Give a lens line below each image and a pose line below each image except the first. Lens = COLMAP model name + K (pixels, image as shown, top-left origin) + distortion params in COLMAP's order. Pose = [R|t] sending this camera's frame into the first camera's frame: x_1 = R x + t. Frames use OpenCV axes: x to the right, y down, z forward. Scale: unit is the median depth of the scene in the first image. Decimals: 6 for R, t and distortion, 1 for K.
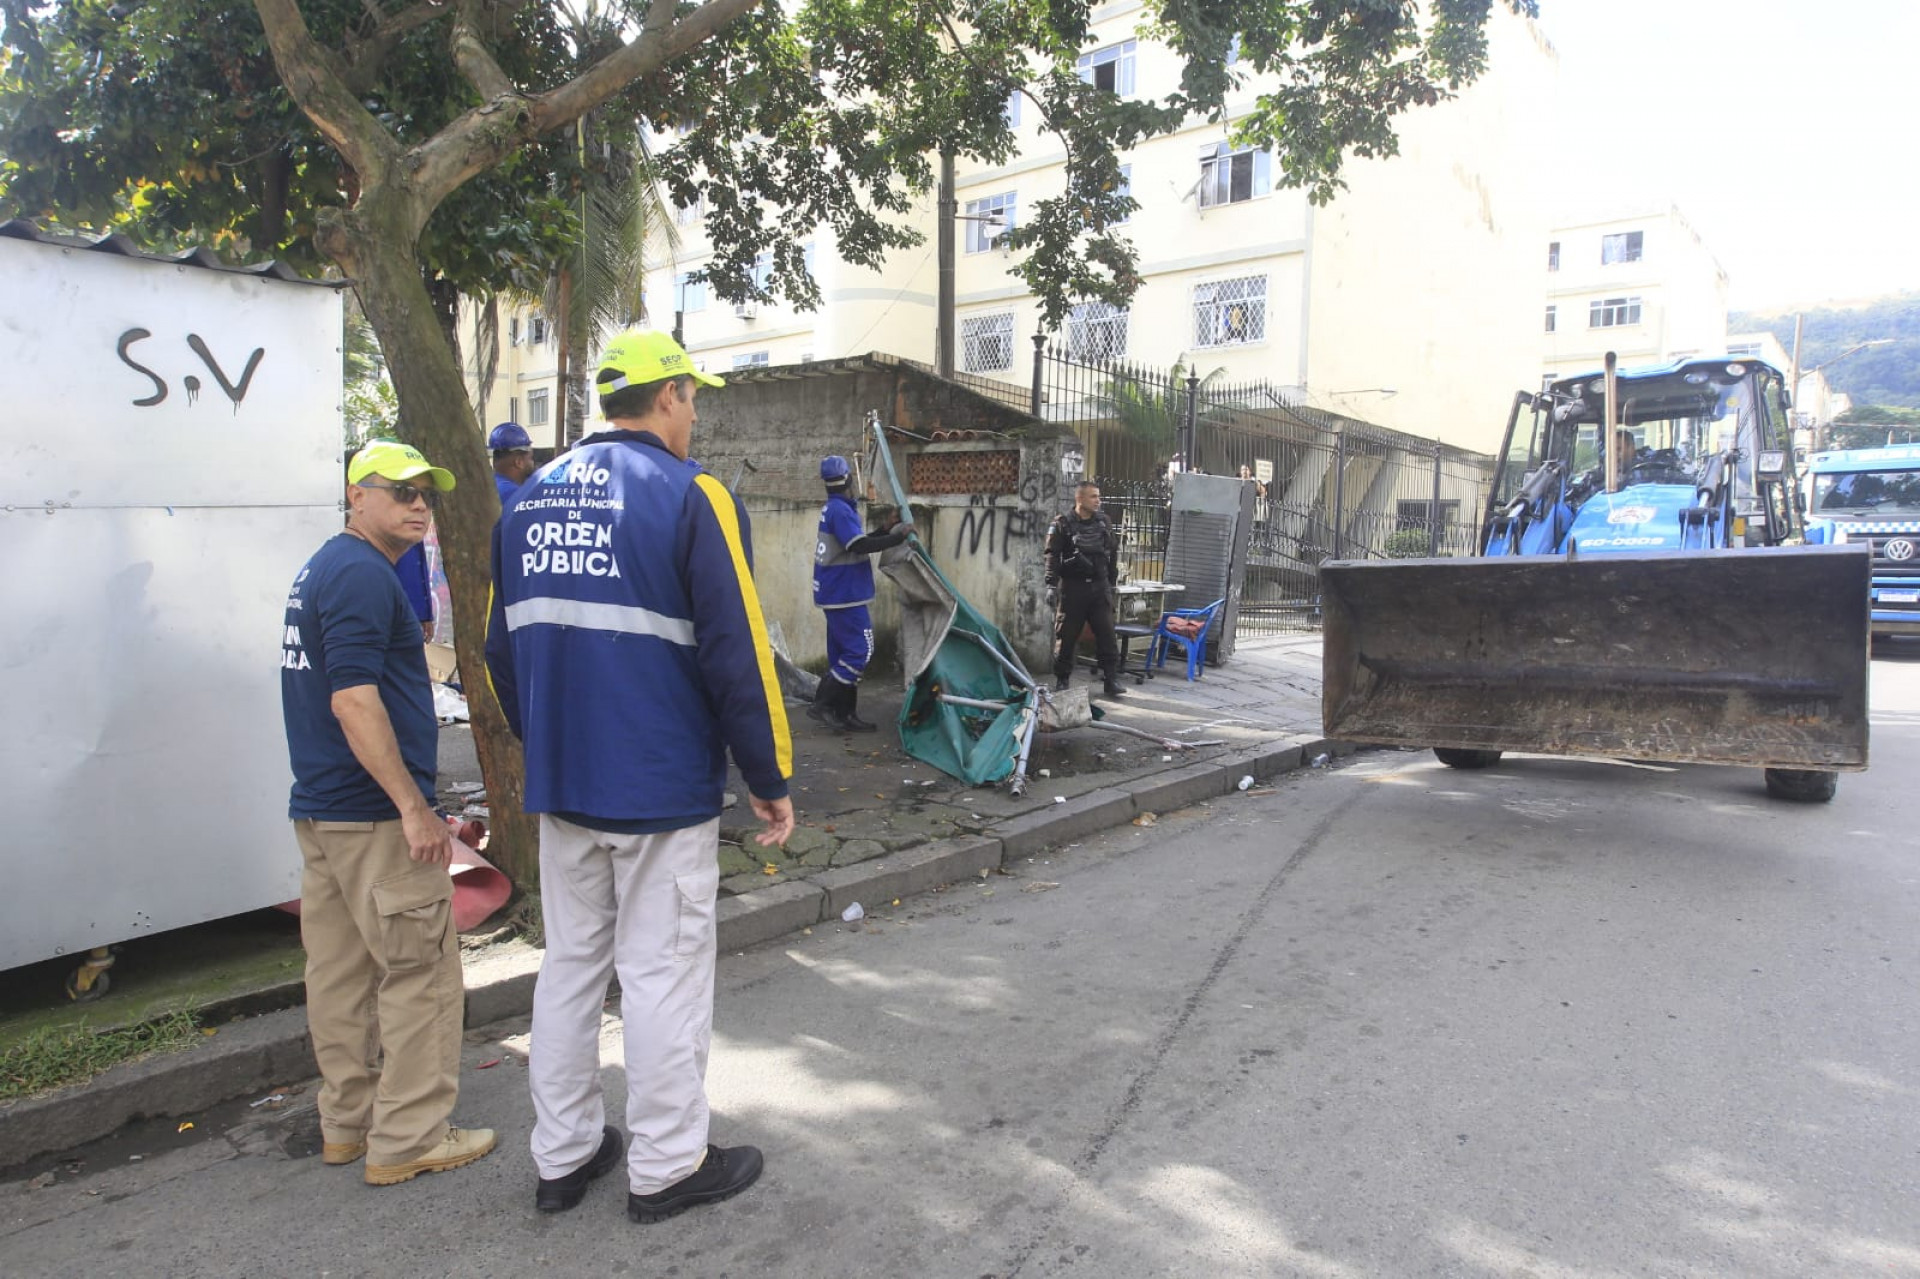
lens RADIAL K [[1130.0, 0, 971.8], [0, 1130.0, 633.0], [0, 0, 1]] dist [-0.070481, 0.038666]
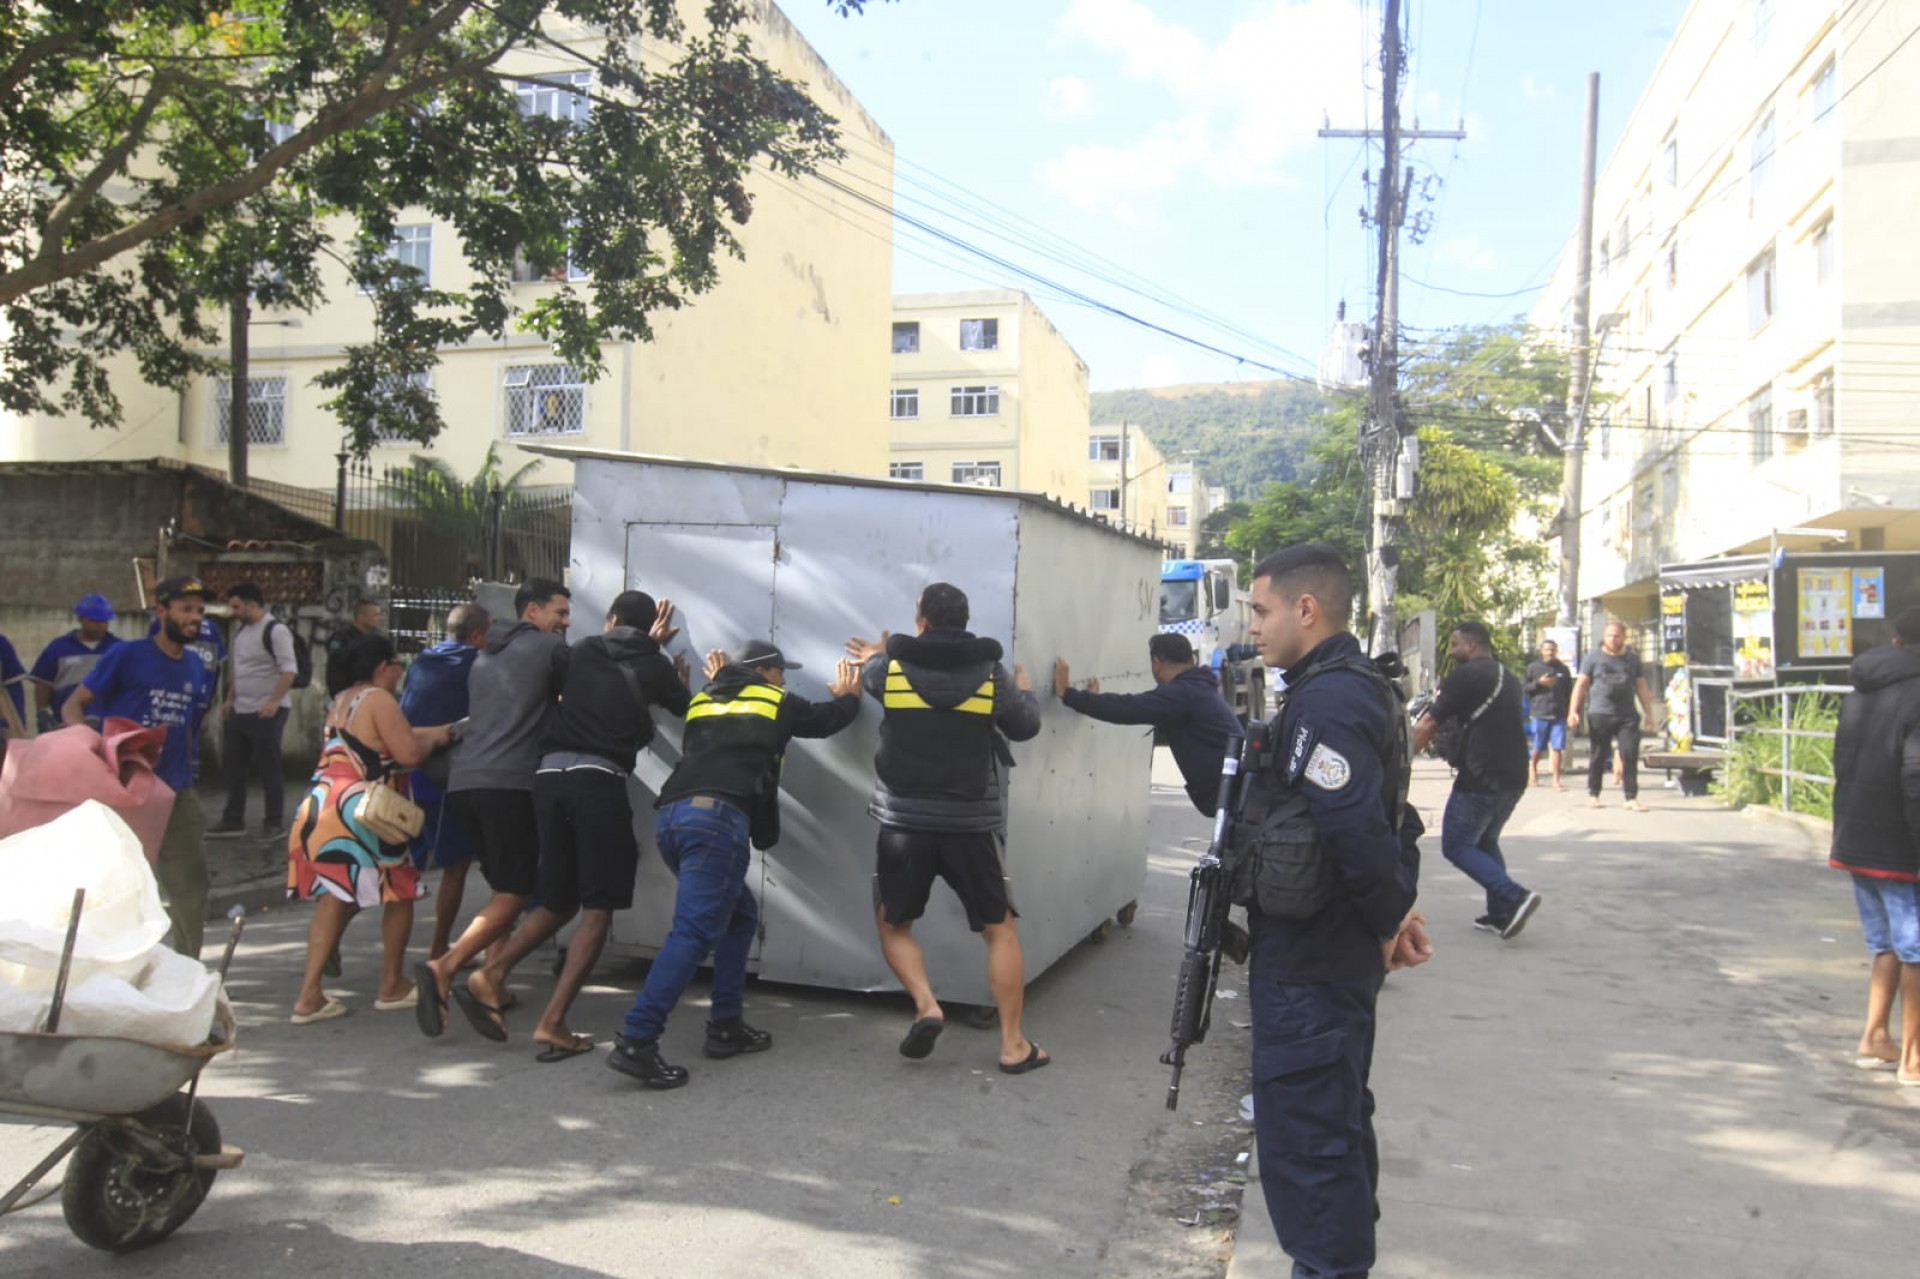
lens RADIAL K [[1513.9, 0, 960.0], [0, 1513.9, 639.5], [0, 0, 1]] dist [-0.054070, 0.058792]
pose [[0.889072, -0.003392, 0.457754, -0.080828], [0.043465, 0.996080, -0.077040, 0.047419], [-0.455698, 0.088391, 0.885735, -0.565141]]
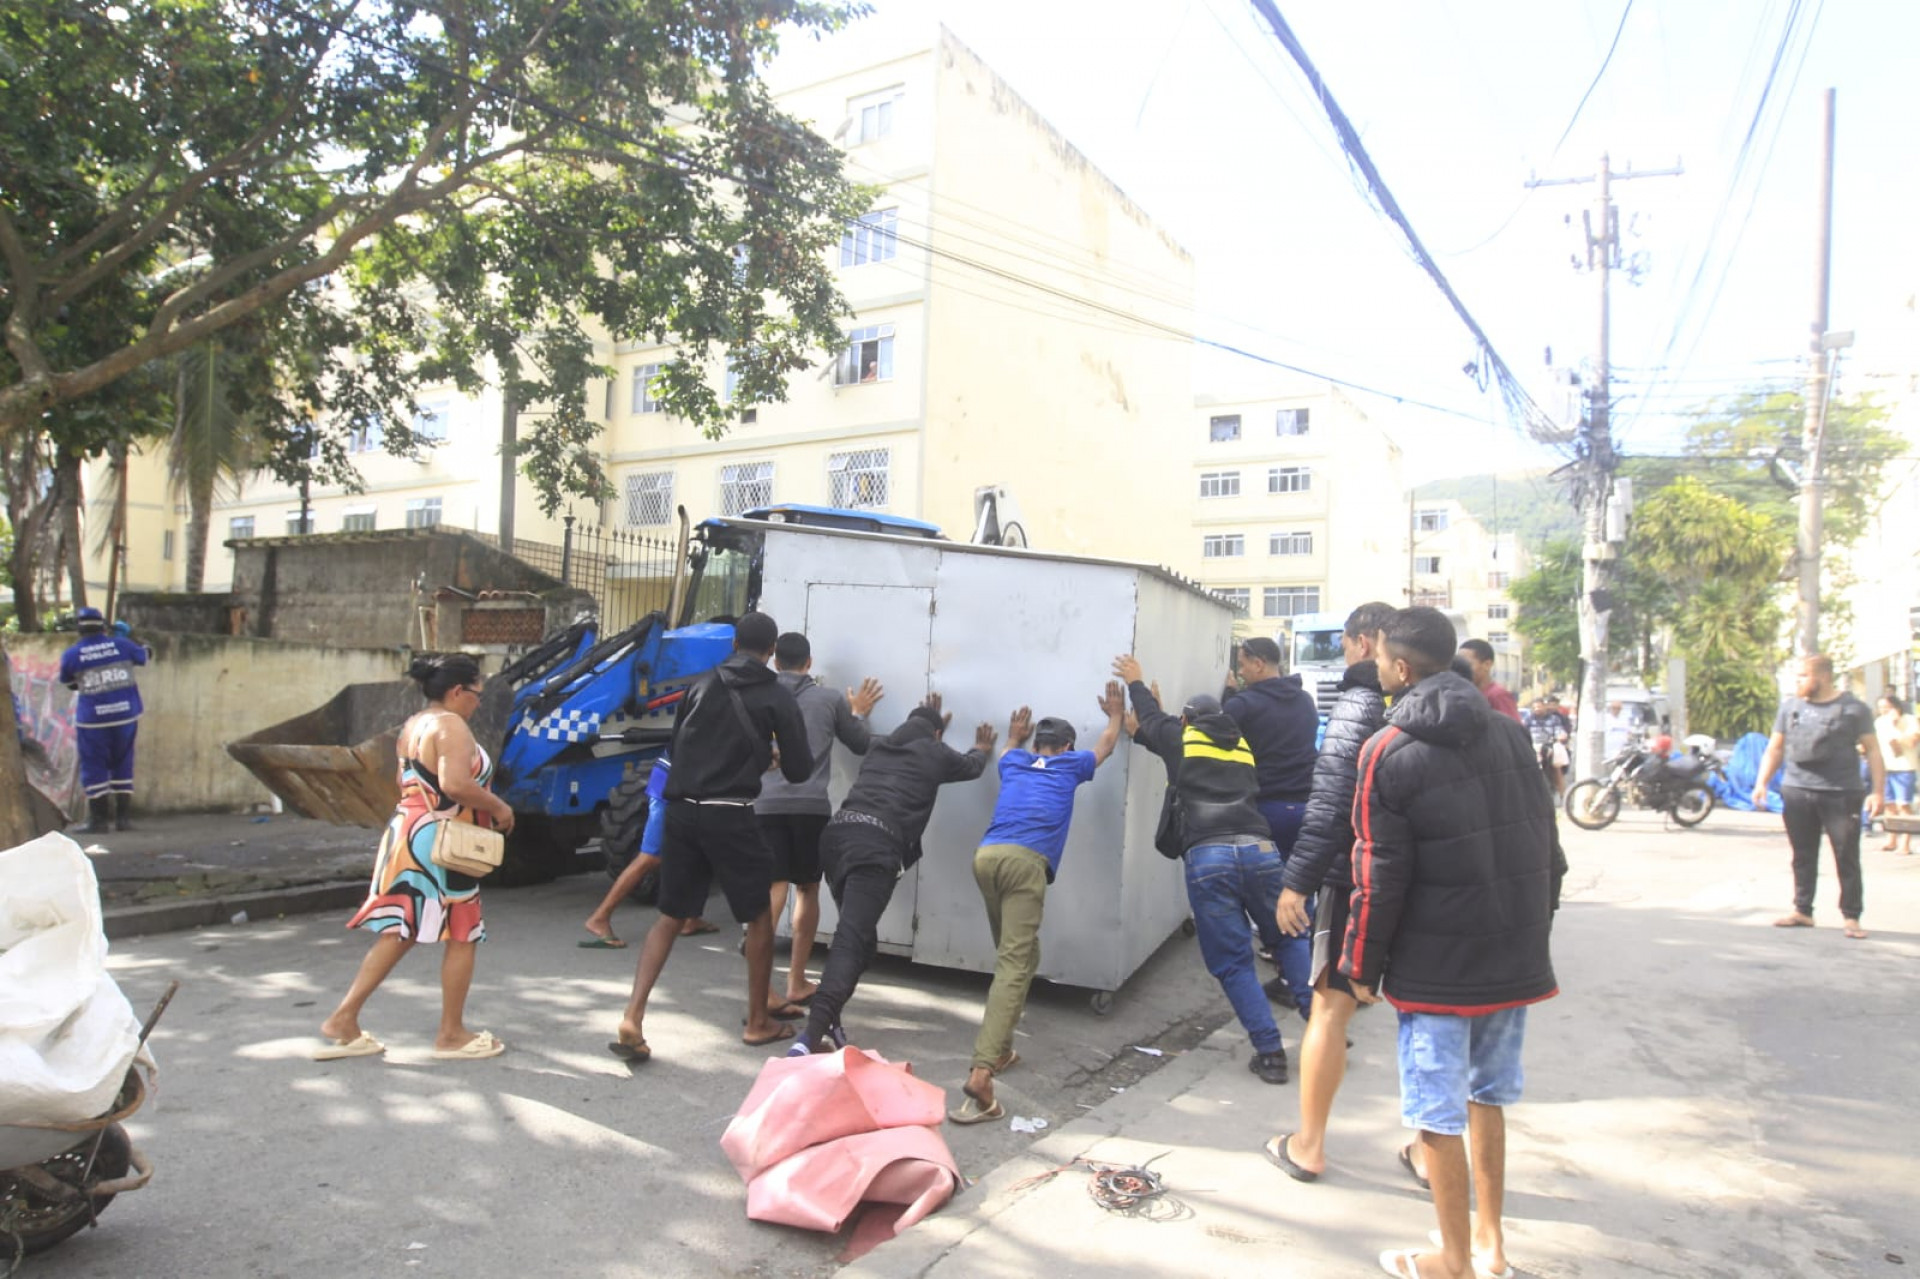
lens RADIAL K [[1224.2, 0, 967.3], [0, 1224.2, 634.6], [0, 0, 1]] dist [-0.057302, 0.034845]
pose [[0.982665, 0.014542, 0.184817, 0.283070], [0.009339, 0.991770, -0.127692, 0.043443], [-0.185152, 0.127205, 0.974442, -0.416793]]
